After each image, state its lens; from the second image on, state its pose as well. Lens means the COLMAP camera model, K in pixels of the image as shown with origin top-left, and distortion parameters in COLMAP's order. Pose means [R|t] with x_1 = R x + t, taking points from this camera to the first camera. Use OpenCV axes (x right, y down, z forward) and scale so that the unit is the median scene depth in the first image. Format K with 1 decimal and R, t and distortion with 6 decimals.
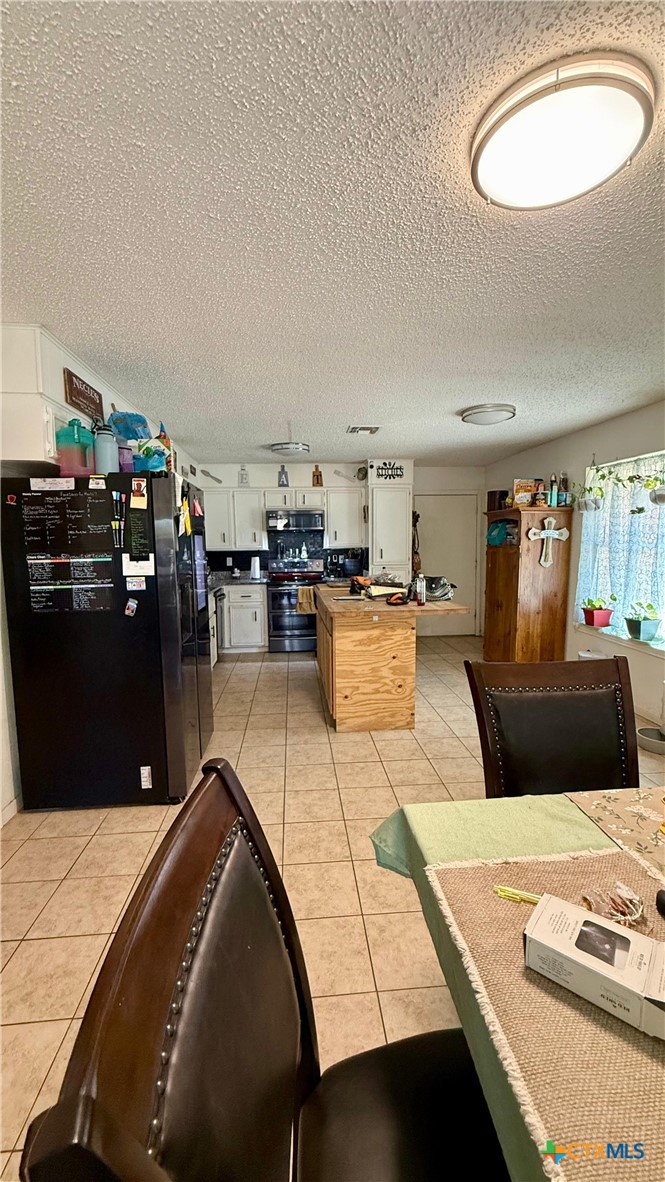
lens RADIAL K [[471.4, 0, 332.0], [0, 471.4, 588.6], [0, 0, 1]] dist [0.001682, 0.000026]
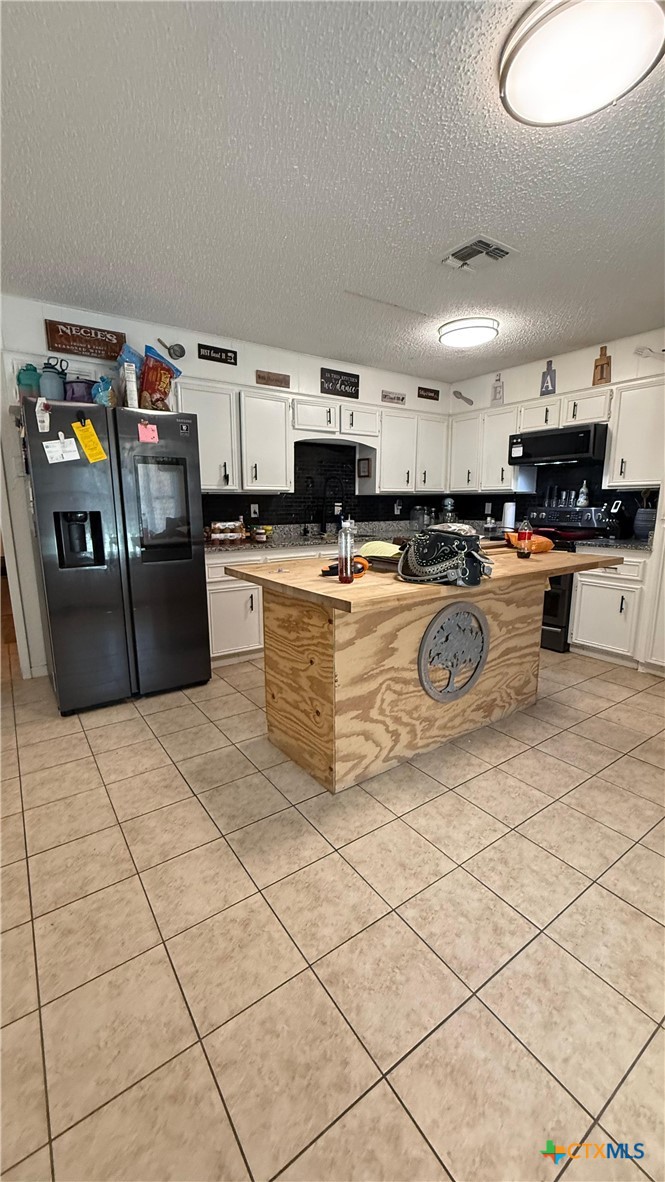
lens RADIAL K [[471.4, 0, 332.0], [0, 471.4, 588.6], [0, 0, 1]] dist [0.001682, 0.000026]
pose [[0.502715, 0.170242, -0.847523, 0.352770], [-0.088089, 0.985401, 0.145687, -0.018339], [0.859952, 0.001418, 0.510372, 0.404384]]
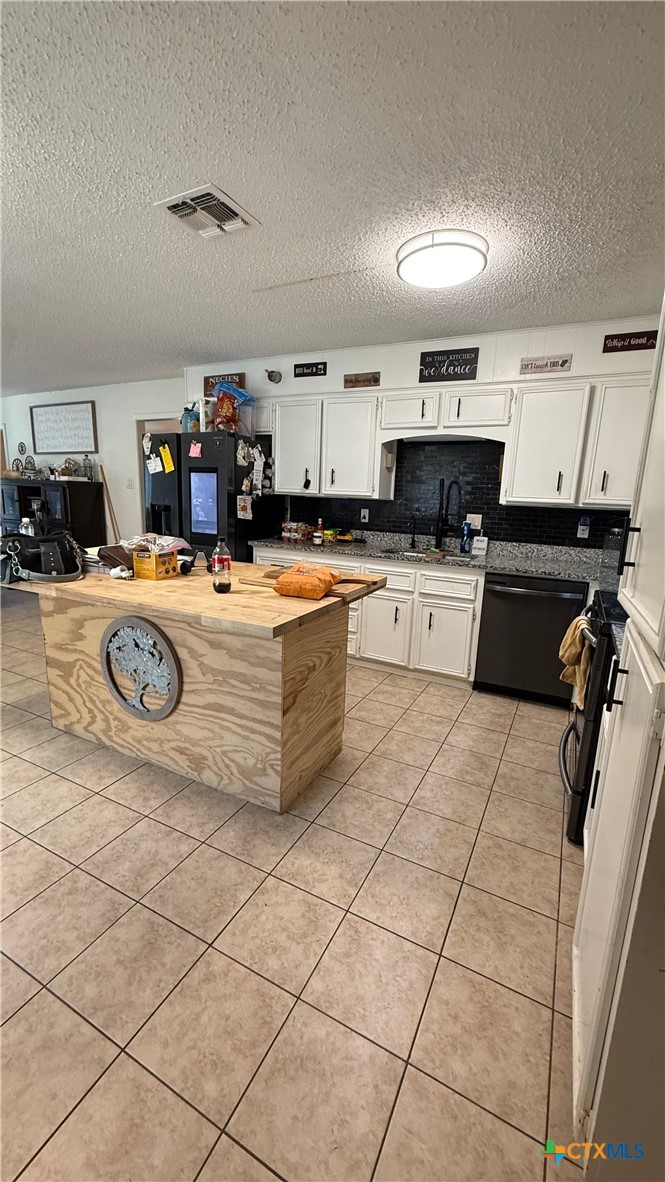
lens RADIAL K [[471.4, 0, 332.0], [0, 471.4, 588.6], [0, 0, 1]] dist [0.001682, 0.000026]
pose [[-0.531951, 0.162770, -0.830984, 0.300147], [-0.112894, 0.958958, 0.260106, -0.089594], [0.839216, 0.232177, -0.491742, 0.968140]]
